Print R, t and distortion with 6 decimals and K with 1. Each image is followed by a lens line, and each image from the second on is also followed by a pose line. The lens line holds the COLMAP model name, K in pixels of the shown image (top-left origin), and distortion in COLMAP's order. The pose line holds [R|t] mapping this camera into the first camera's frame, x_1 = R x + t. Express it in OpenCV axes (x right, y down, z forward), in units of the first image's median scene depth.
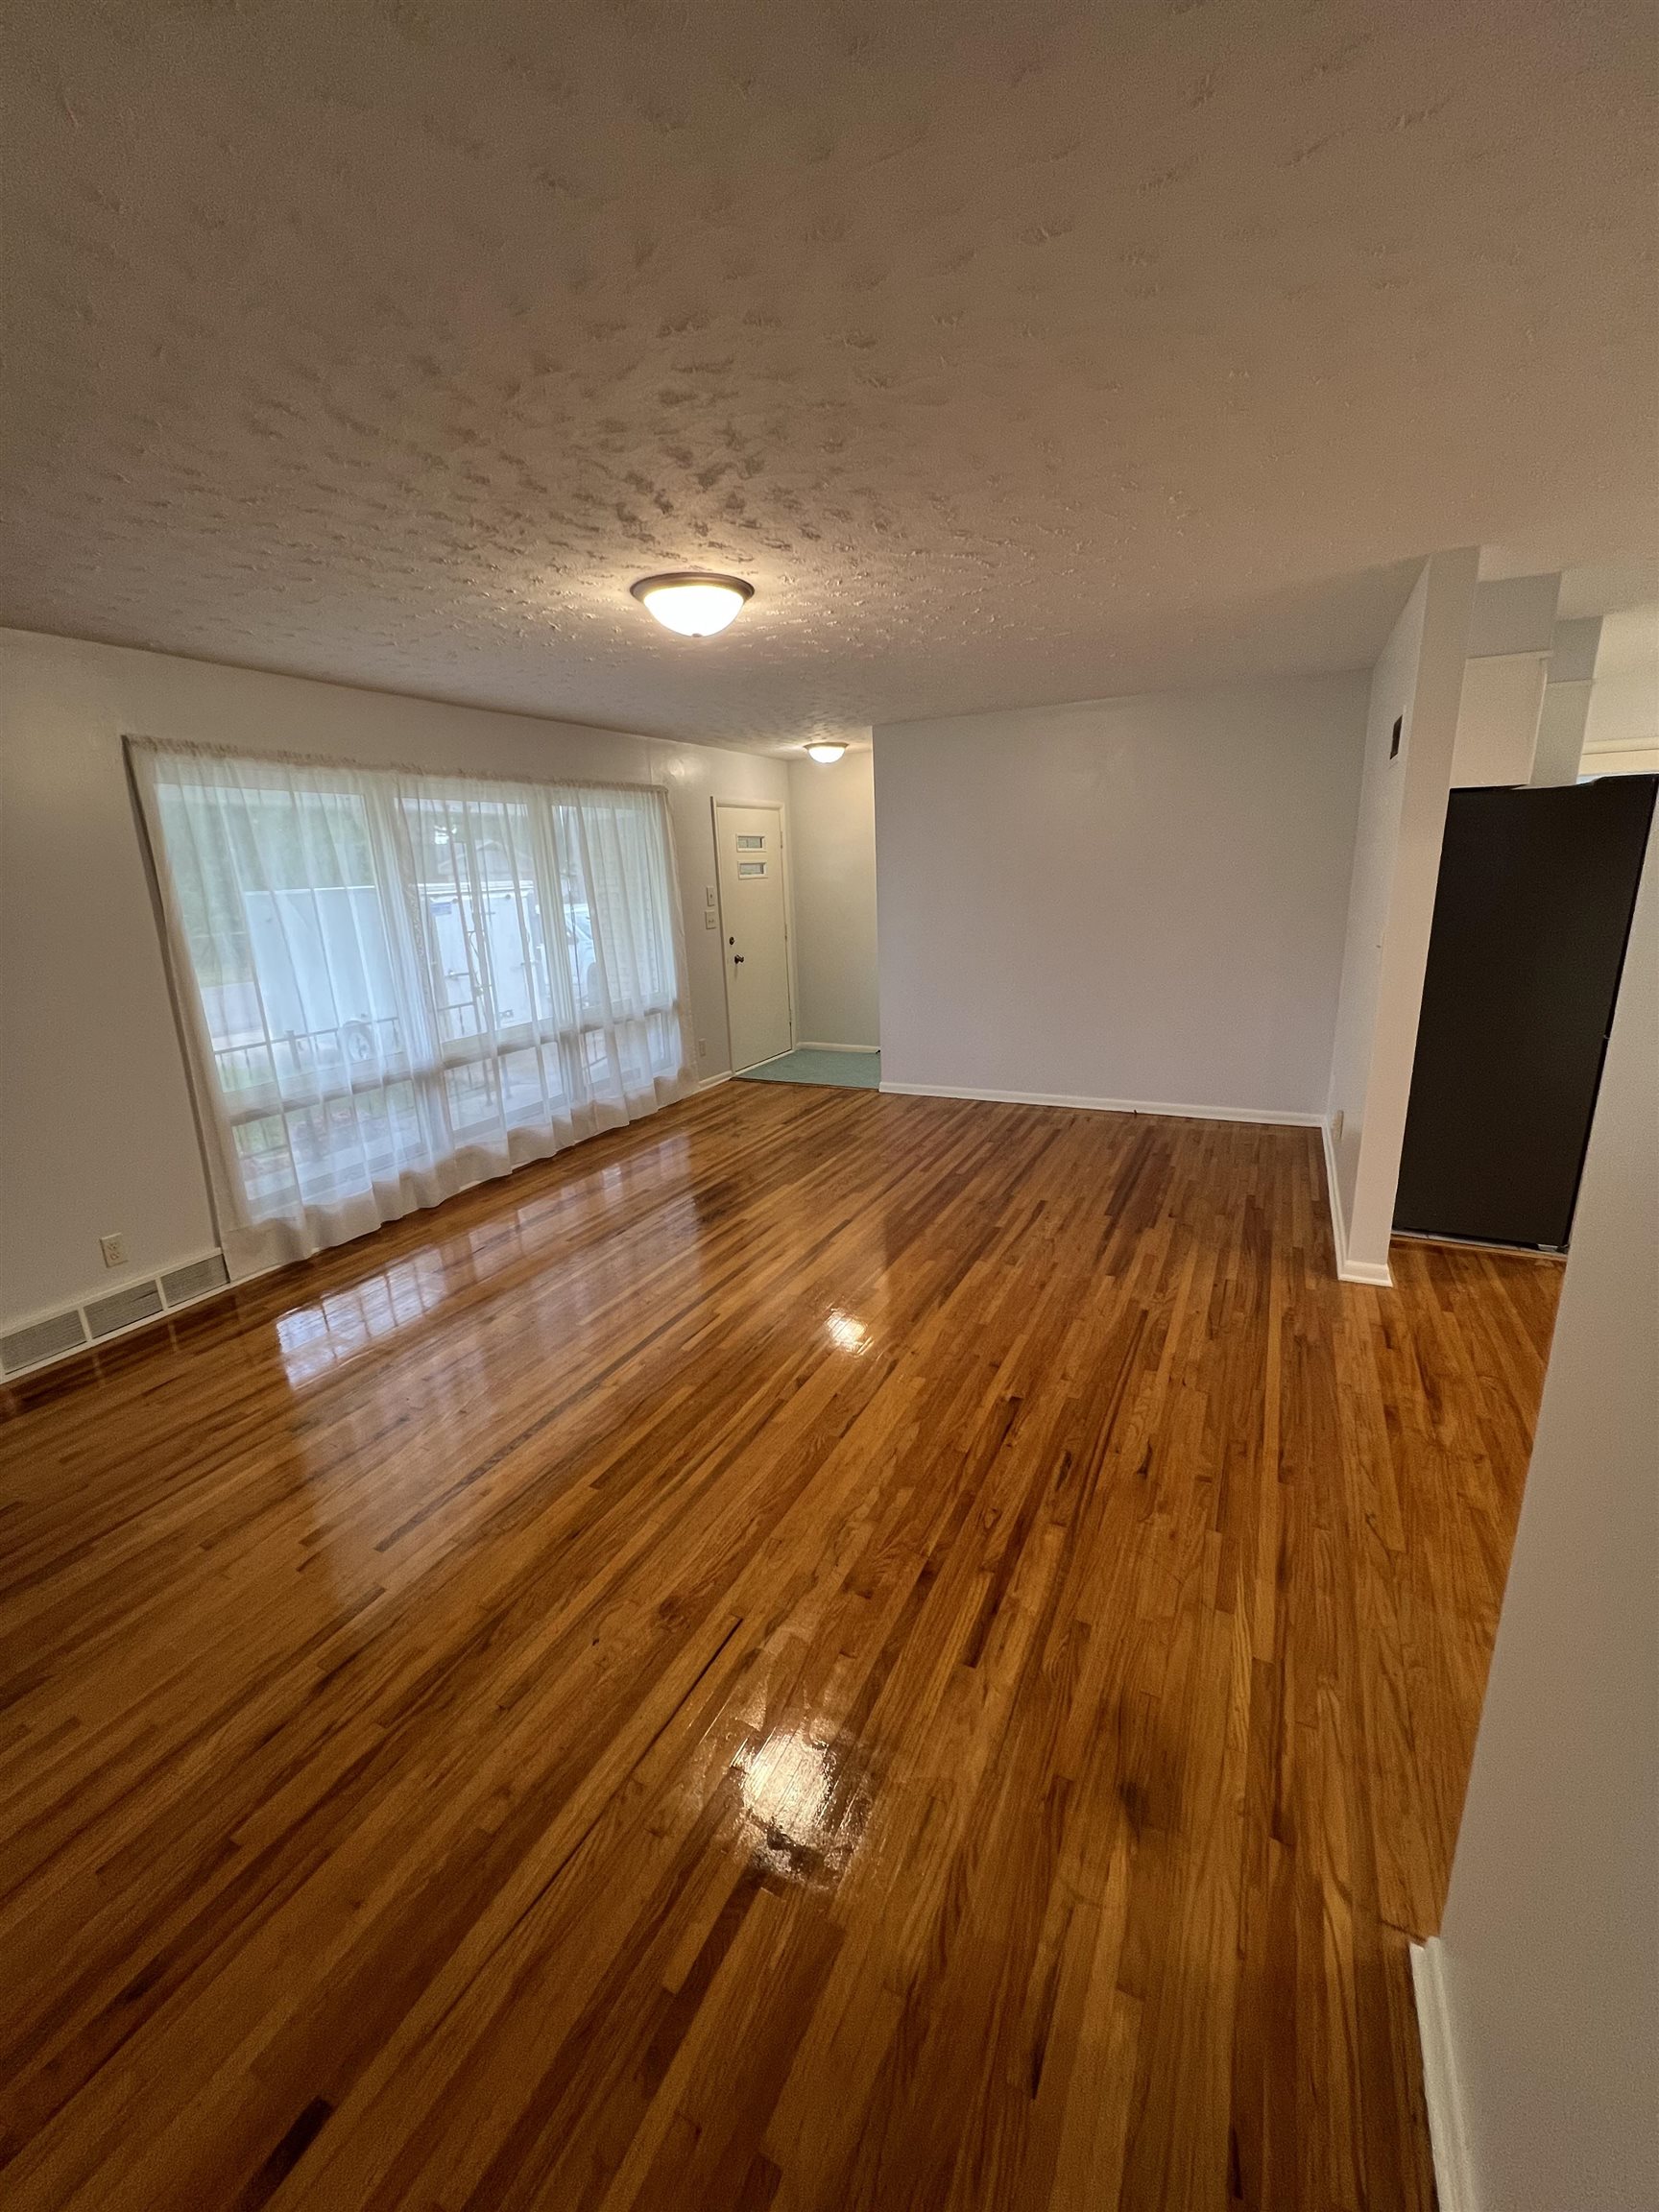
lens RADIAL K [[885.8, 0, 834.5], [0, 885.8, 1084.3], [0, 0, 1]] dist [-0.004337, 0.000663]
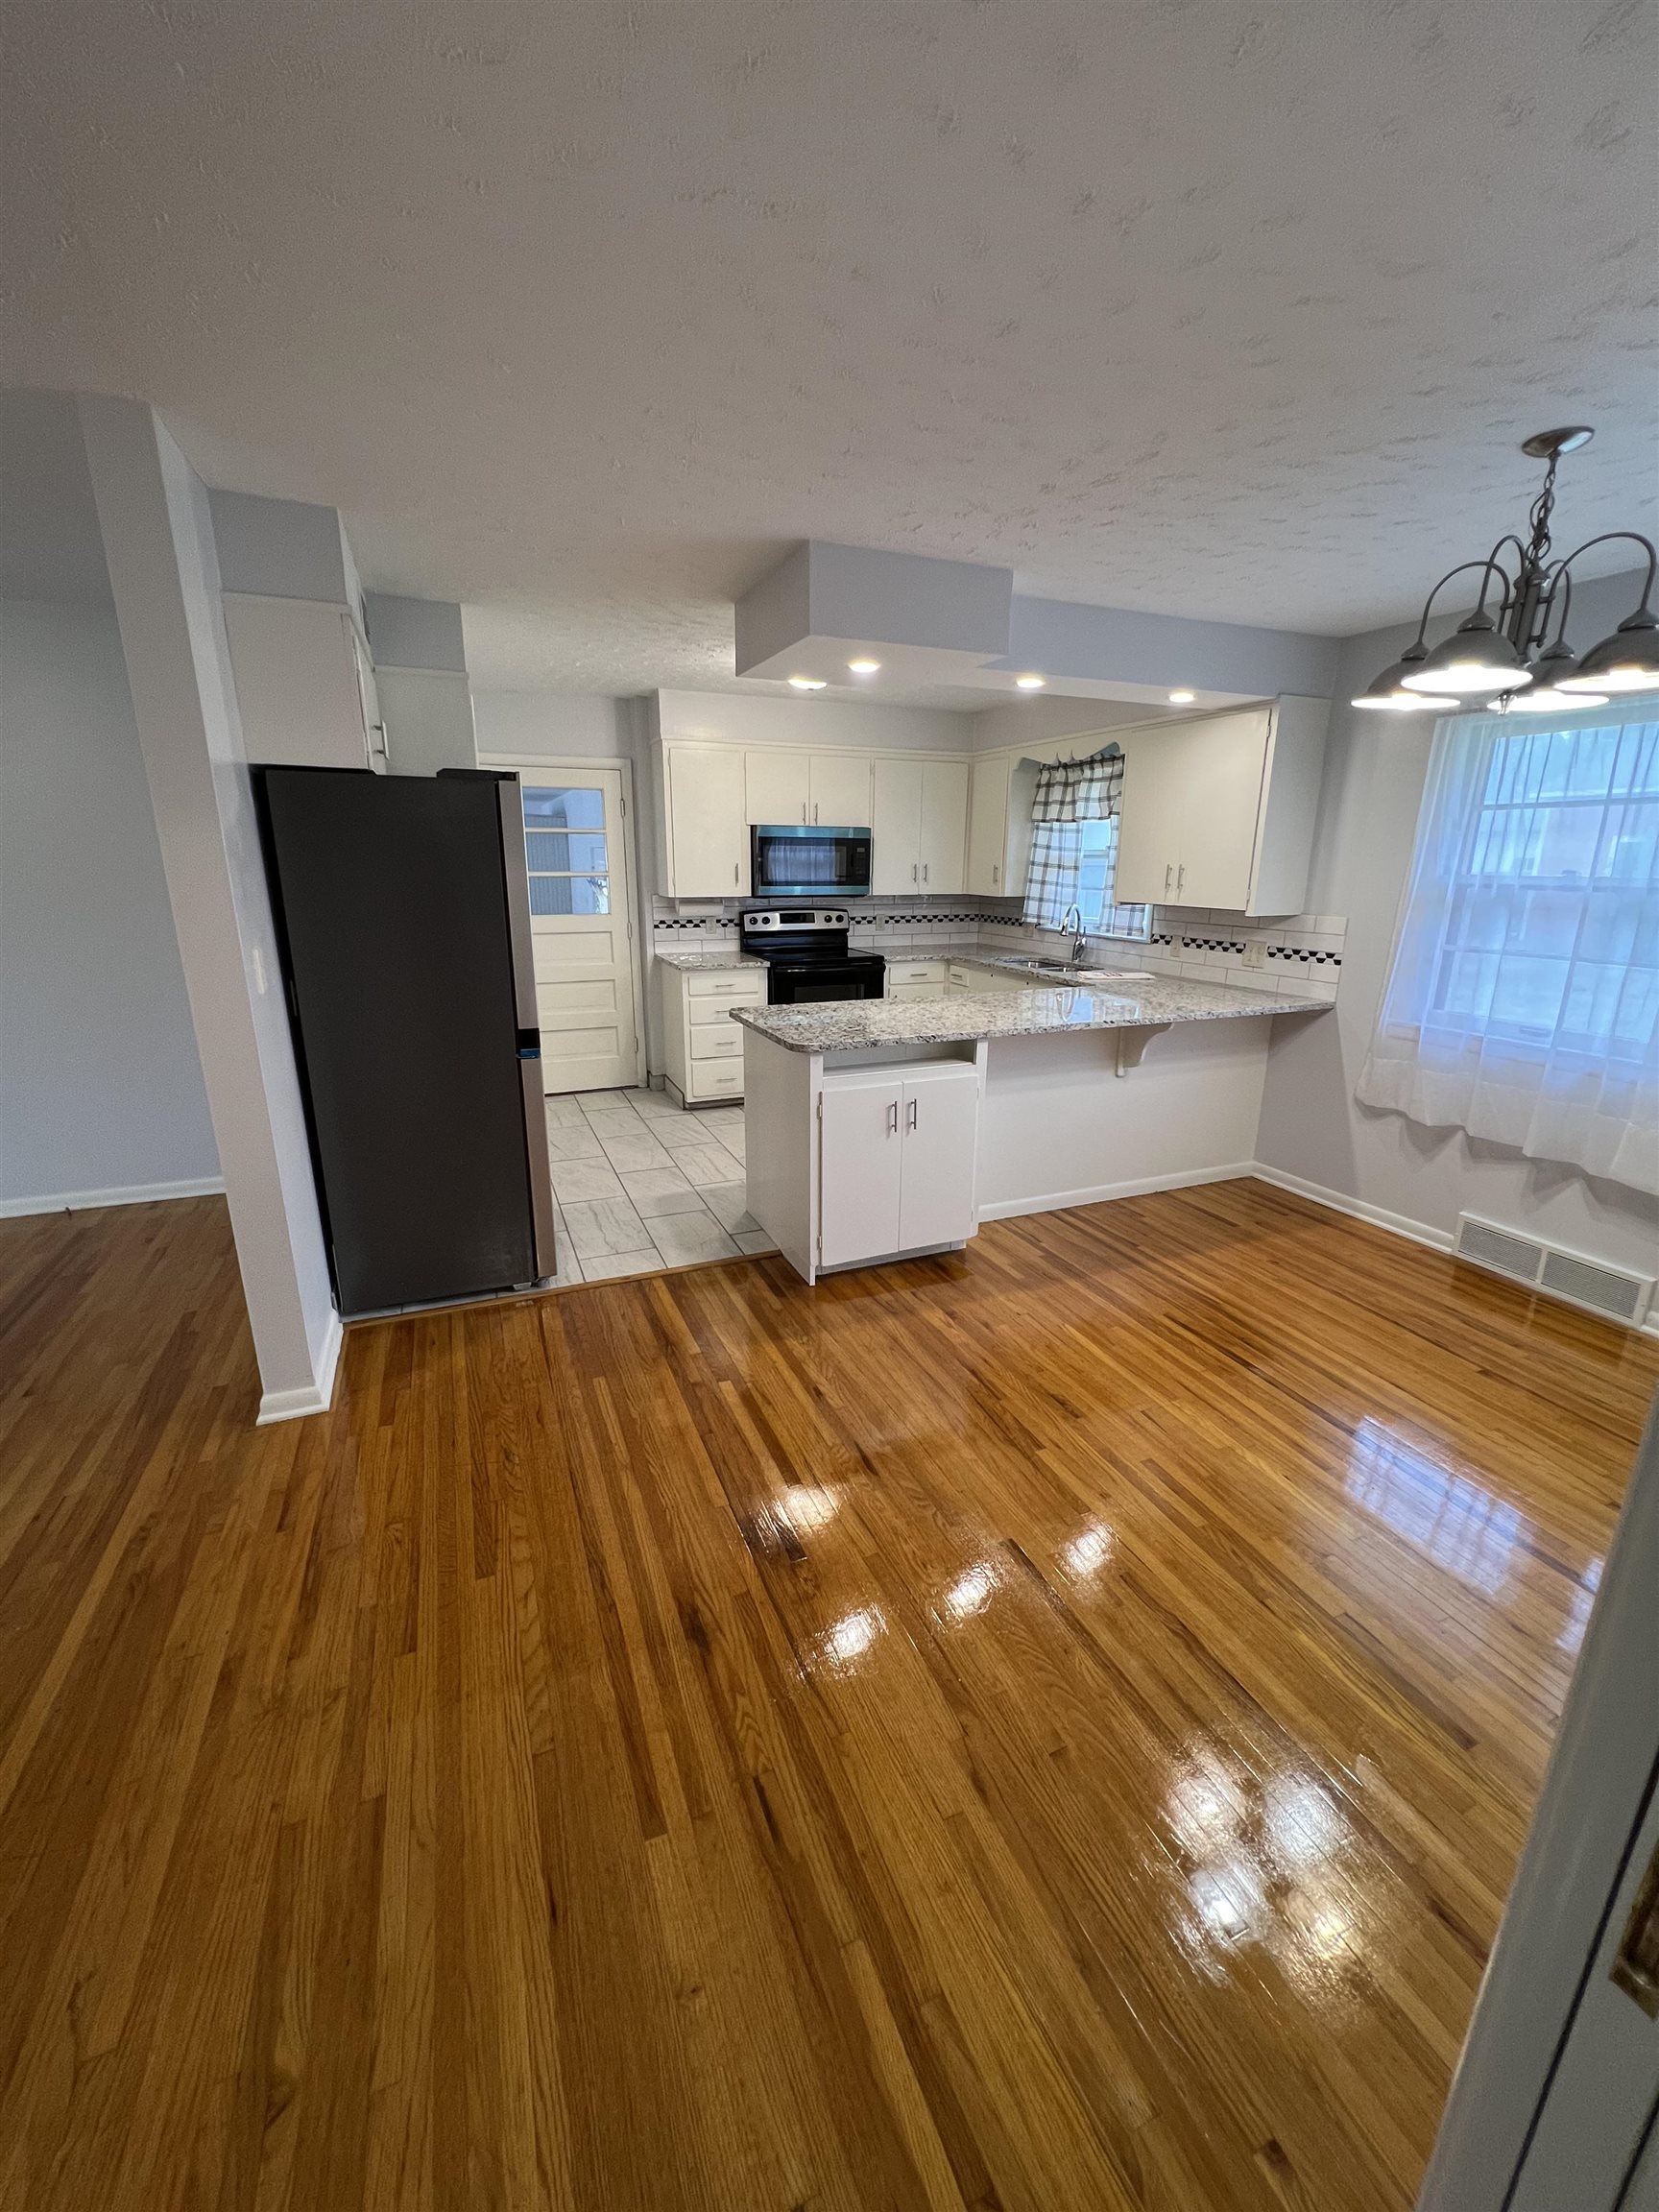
lens RADIAL K [[885.8, 0, 829.7], [0, 885.8, 1095.6], [0, 0, 1]] dist [-0.004337, 0.000663]
pose [[0.651201, -0.153233, 0.743275, 0.353232], [0.149082, 0.986149, 0.072690, -0.028885], [-0.744119, 0.063473, 0.665025, 0.134679]]
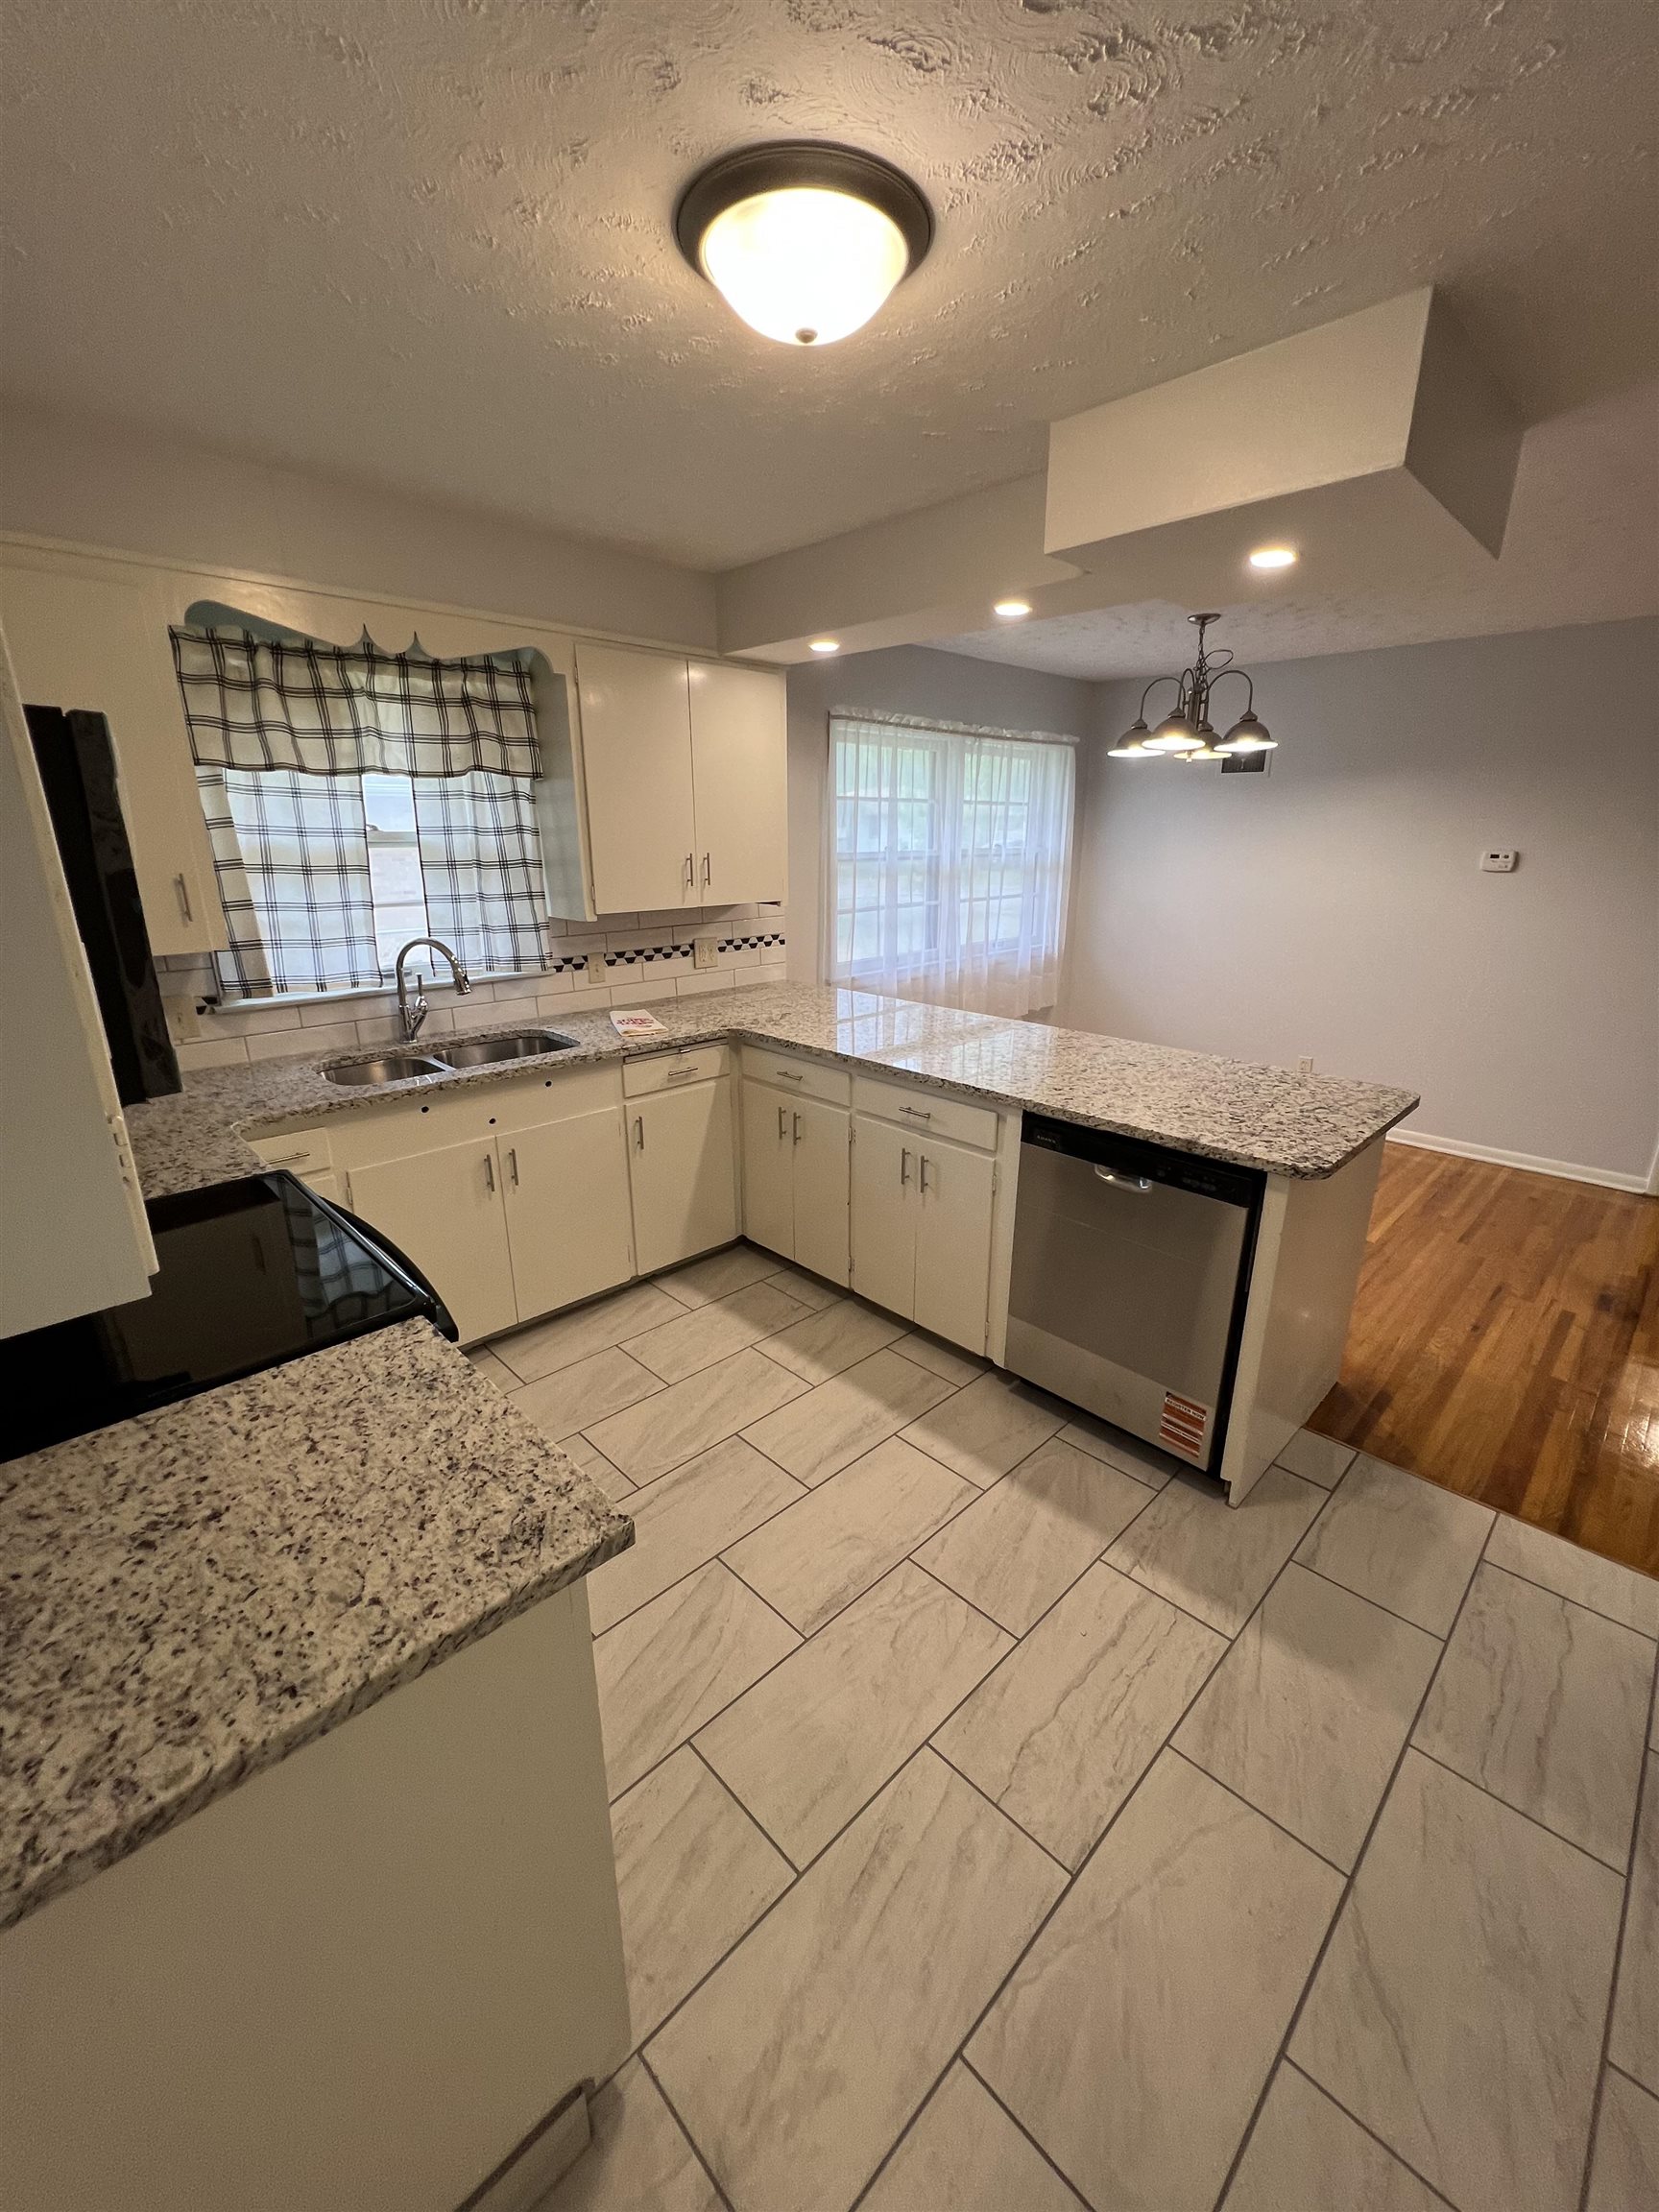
lens RADIAL K [[885.8, 0, 830.7], [0, 885.8, 1105.2], [0, 0, 1]] dist [-0.004337, 0.000663]
pose [[-0.944352, -0.057905, 0.323801, 1.169315], [0.116364, 0.861922, 0.493508, -0.393076], [-0.307668, 0.503724, -0.807219, 1.394779]]
